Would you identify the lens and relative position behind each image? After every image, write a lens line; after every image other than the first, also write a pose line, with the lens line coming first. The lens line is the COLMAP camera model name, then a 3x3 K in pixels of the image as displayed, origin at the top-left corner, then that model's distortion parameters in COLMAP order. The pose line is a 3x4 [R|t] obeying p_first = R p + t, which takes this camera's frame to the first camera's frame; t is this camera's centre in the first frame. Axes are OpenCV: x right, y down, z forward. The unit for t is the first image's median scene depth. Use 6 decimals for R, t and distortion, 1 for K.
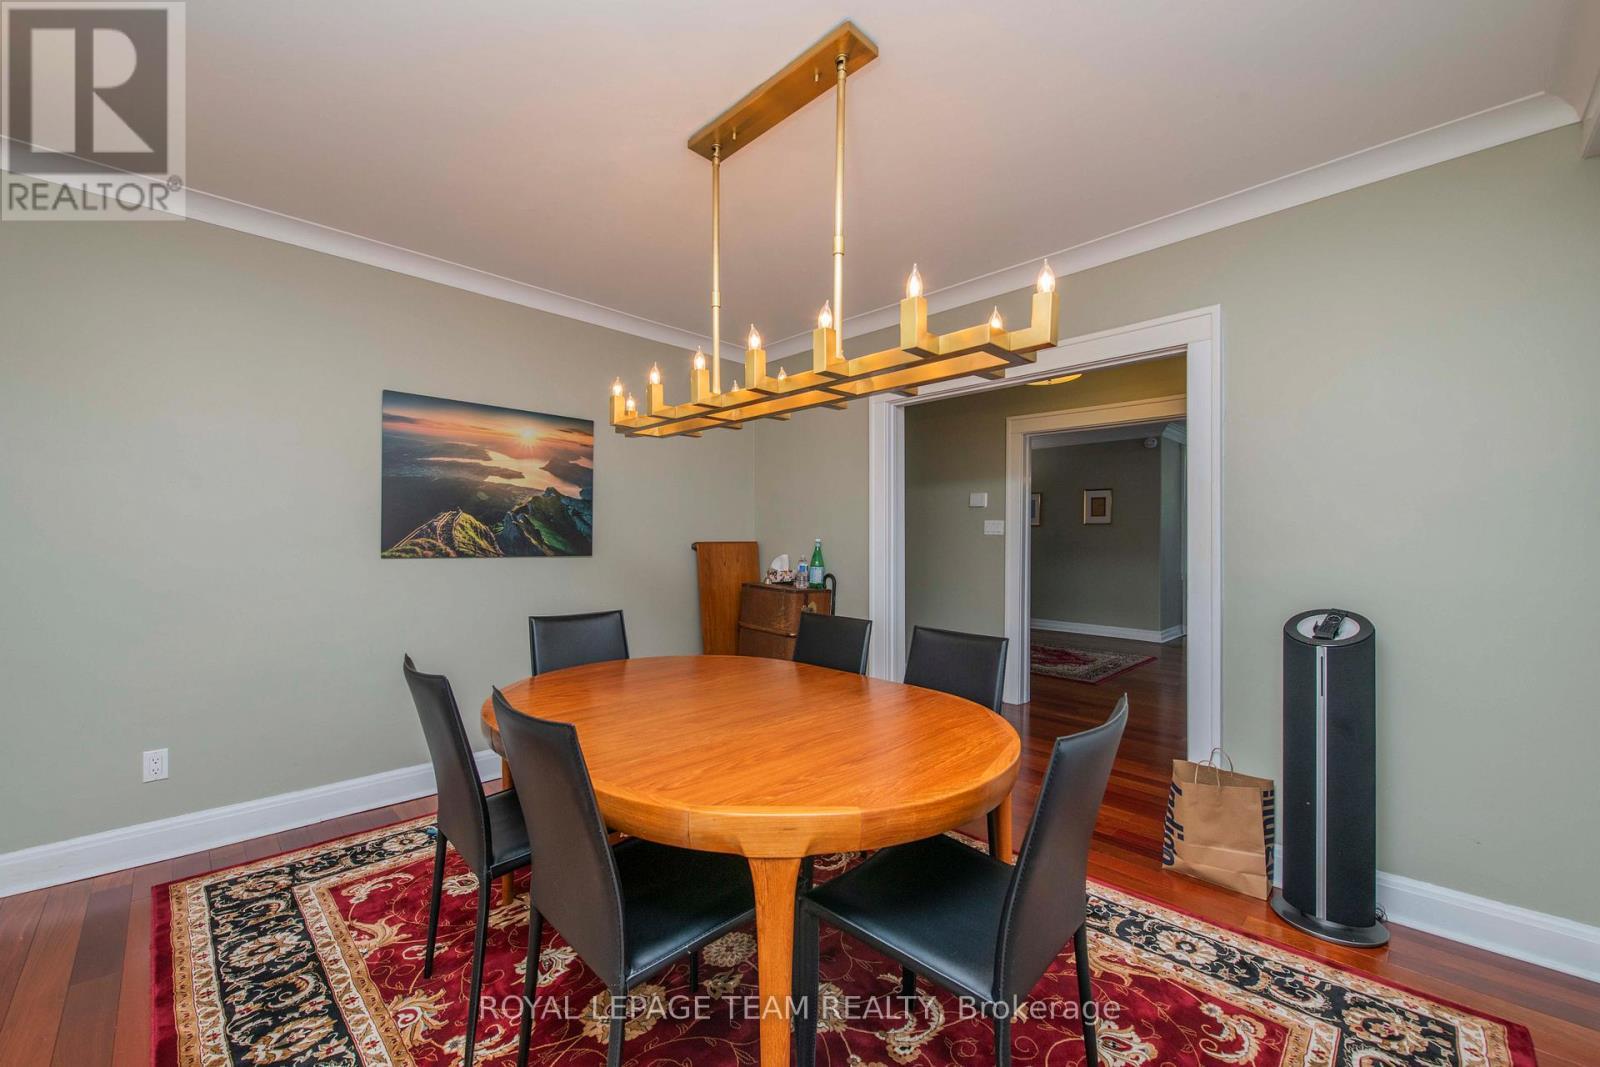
lens RADIAL K [[634.1, 0, 797.1], [0, 634.1, 538.8], [0, 0, 1]] dist [-0.009357, -0.000455]
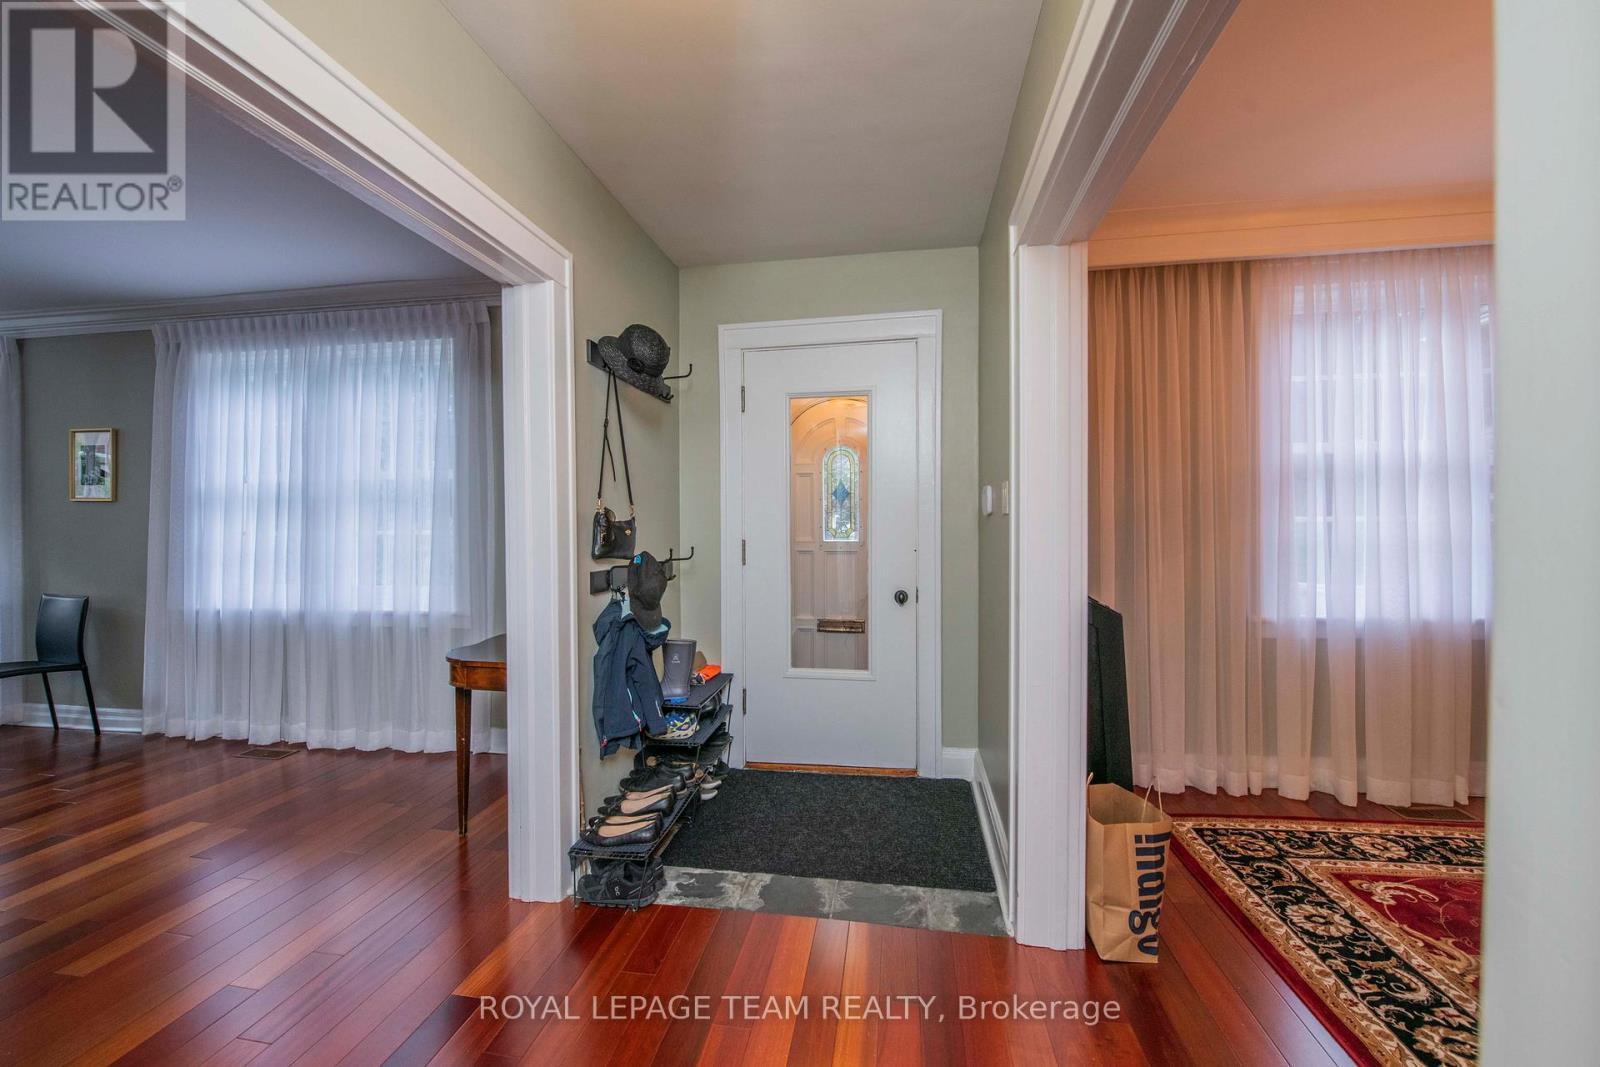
lens RADIAL K [[634.1, 0, 804.6], [0, 634.1, 524.1], [0, 0, 1]] dist [-0.009357, -0.000455]
pose [[-0.593899, 0.010280, 0.804474, 0.187802], [0.005216, 0.999947, -0.008927, 0.018559], [-0.804523, -0.001106, -0.593921, 1.416211]]
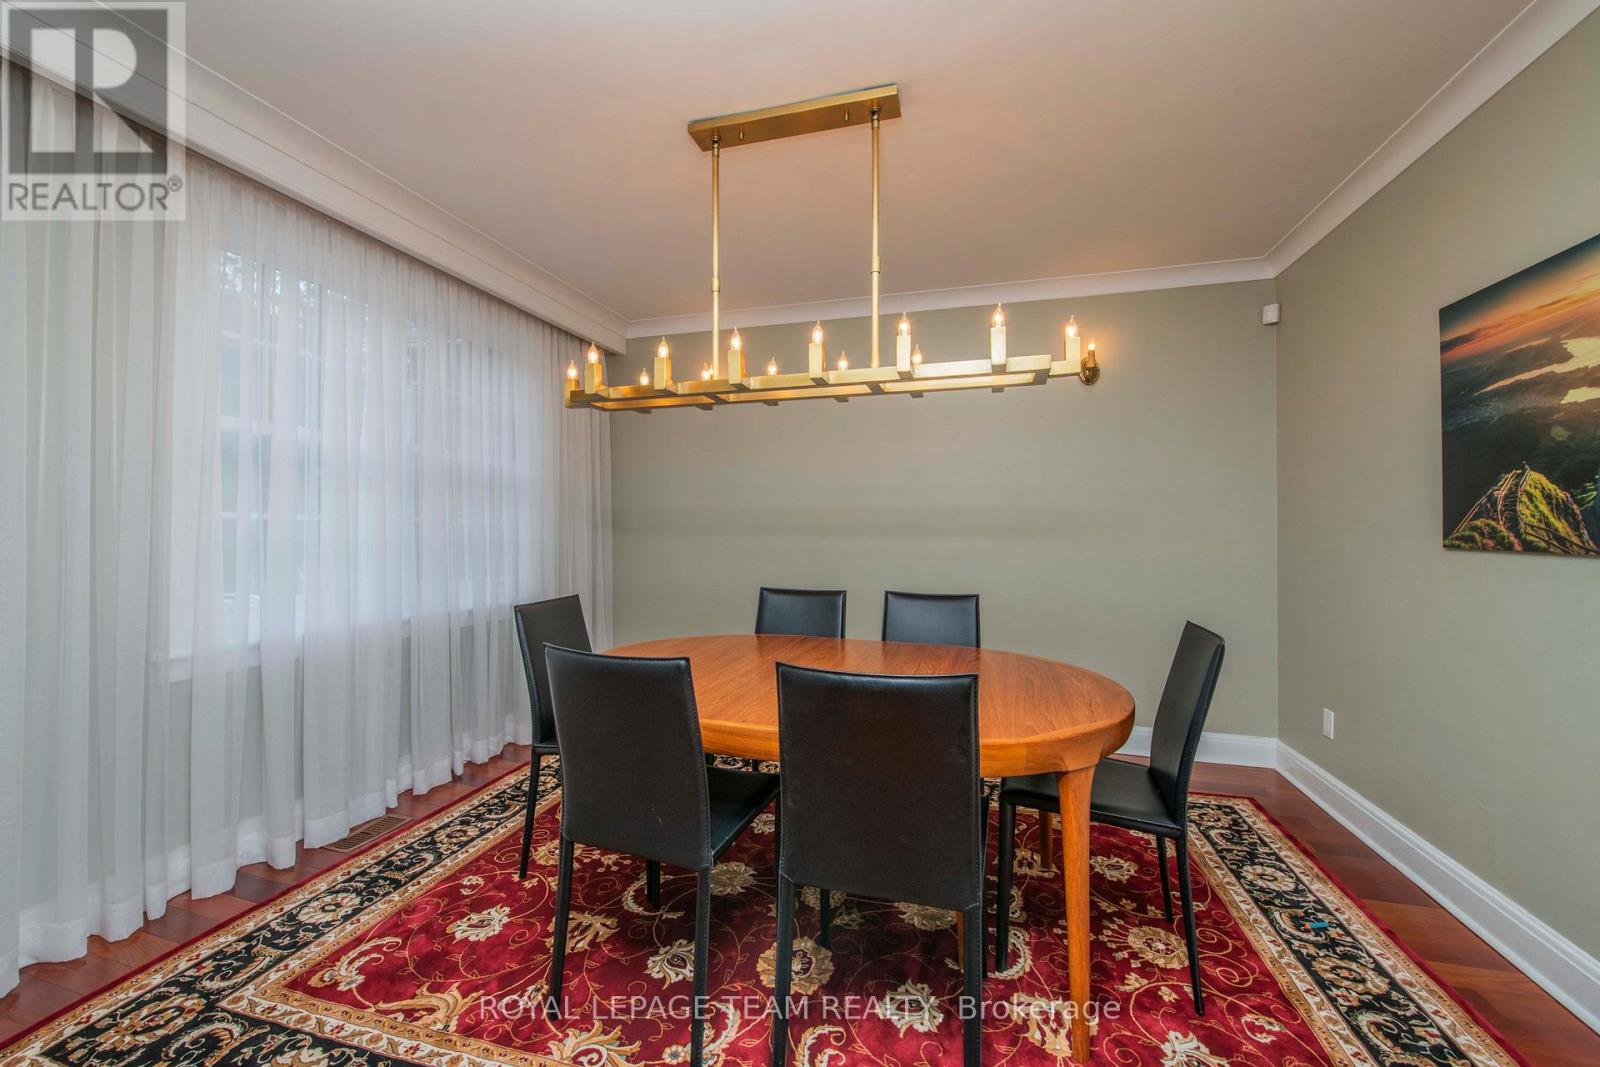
lens RADIAL K [[634.1, 0, 796.3], [0, 634.1, 519.2], [0, 0, 1]] dist [-0.009357, -0.000455]
pose [[-0.868845, -0.016442, -0.494811, 0.299672], [-0.009573, 0.999819, -0.016413, 0.016060], [0.494991, -0.009524, -0.868846, 1.201976]]
